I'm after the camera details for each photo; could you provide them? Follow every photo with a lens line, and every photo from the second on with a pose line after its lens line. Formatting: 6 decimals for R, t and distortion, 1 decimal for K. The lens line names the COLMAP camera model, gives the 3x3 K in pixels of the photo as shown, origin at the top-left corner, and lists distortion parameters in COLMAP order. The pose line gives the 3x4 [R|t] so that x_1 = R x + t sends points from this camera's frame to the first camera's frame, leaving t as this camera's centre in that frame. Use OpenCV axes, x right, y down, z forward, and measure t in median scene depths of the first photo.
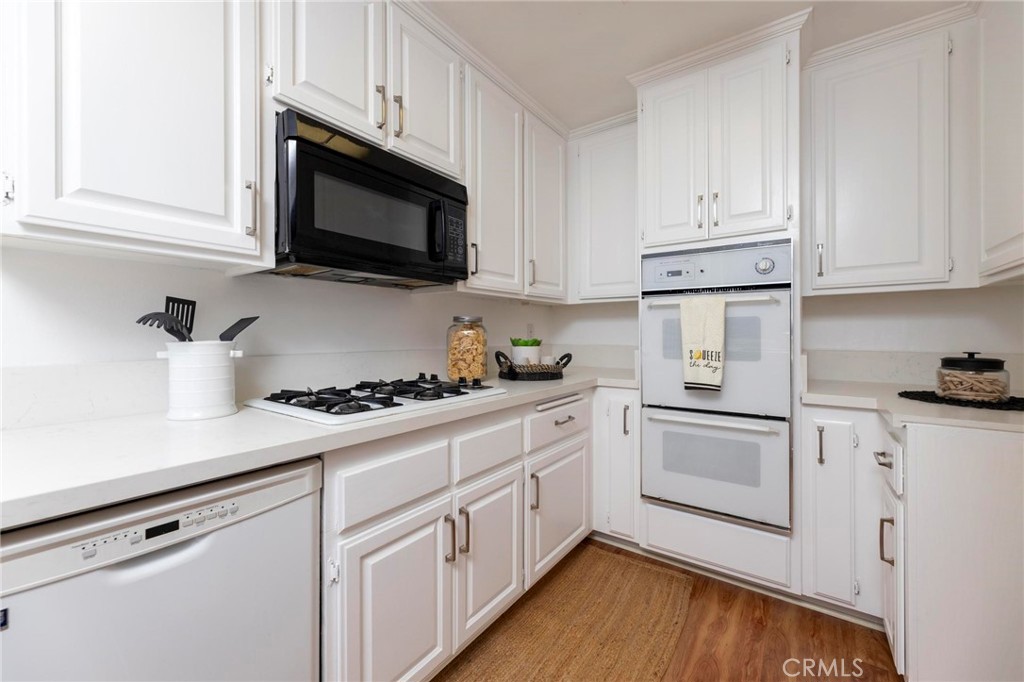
lens RADIAL K [[410.1, 0, 510.0], [0, 410.1, 334.6], [0, 0, 1]] dist [0.001637, 0.000033]
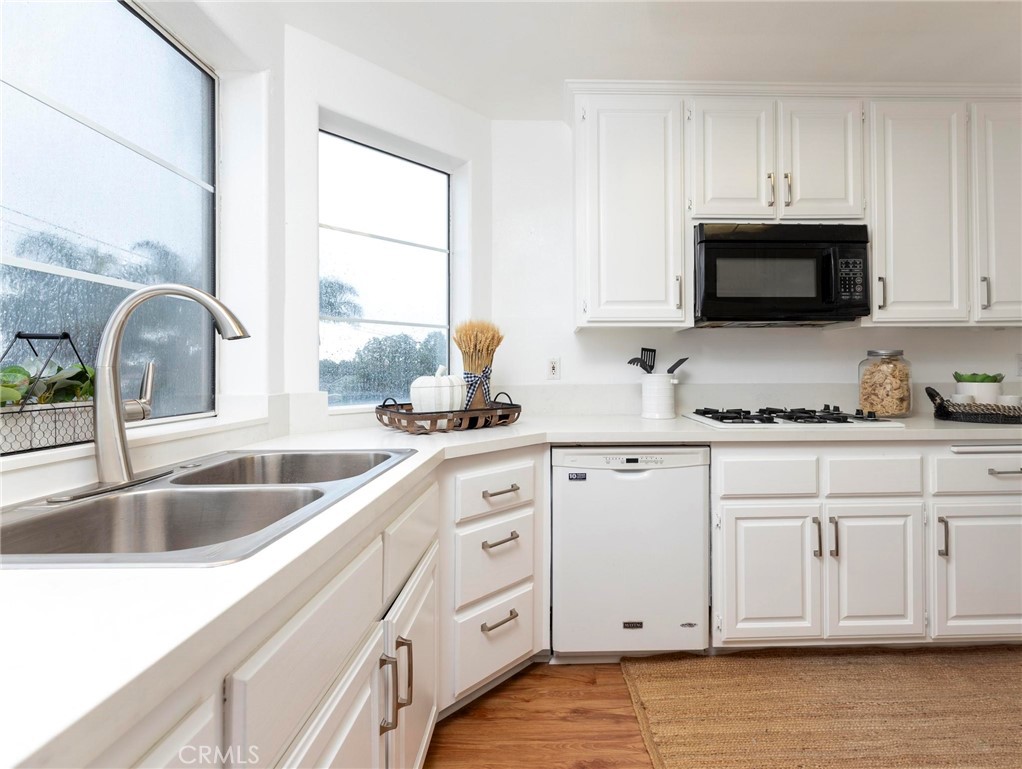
lens RADIAL K [[468.0, 0, 565.4], [0, 468.0, 366.9], [0, 0, 1]] dist [-0.002062, 0.000080]
pose [[0.609611, -0.007440, -0.792666, 0.384385], [0.004234, 0.999972, -0.006130, -0.001330], [0.792689, 0.000381, 0.609625, -0.333843]]
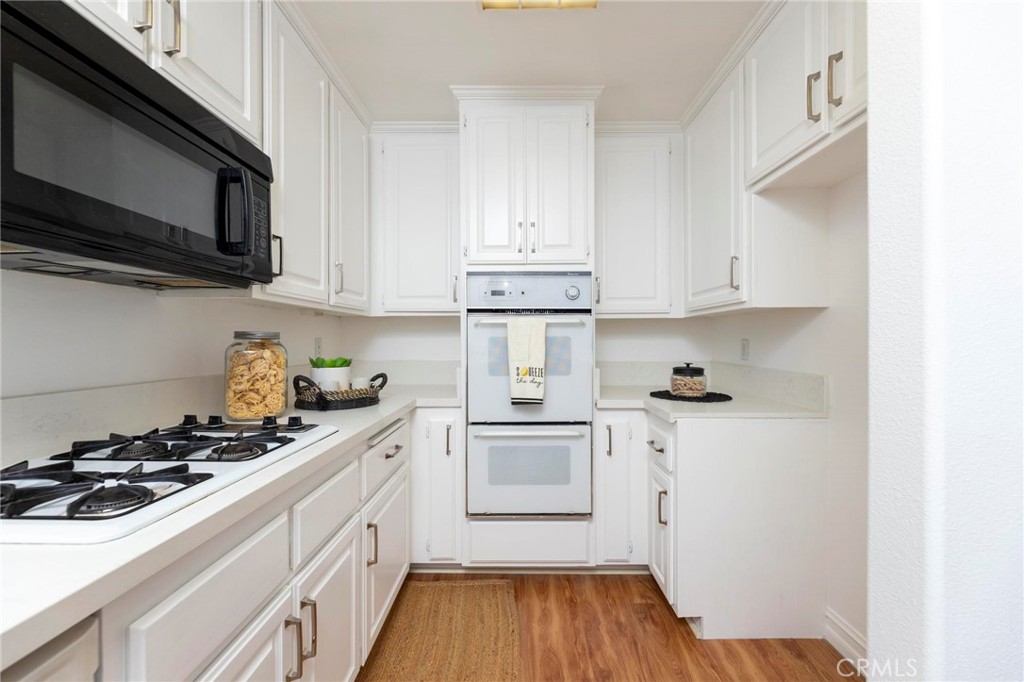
lens RADIAL K [[412.0, 0, 516.8], [0, 412.0, 342.3], [0, 0, 1]] dist [0.000005, -0.000288]
pose [[0.813161, -0.002365, 0.582033, -0.190789], [0.001885, 0.999997, 0.001431, -0.030012], [-0.582035, -0.000066, 0.813164, 0.145281]]
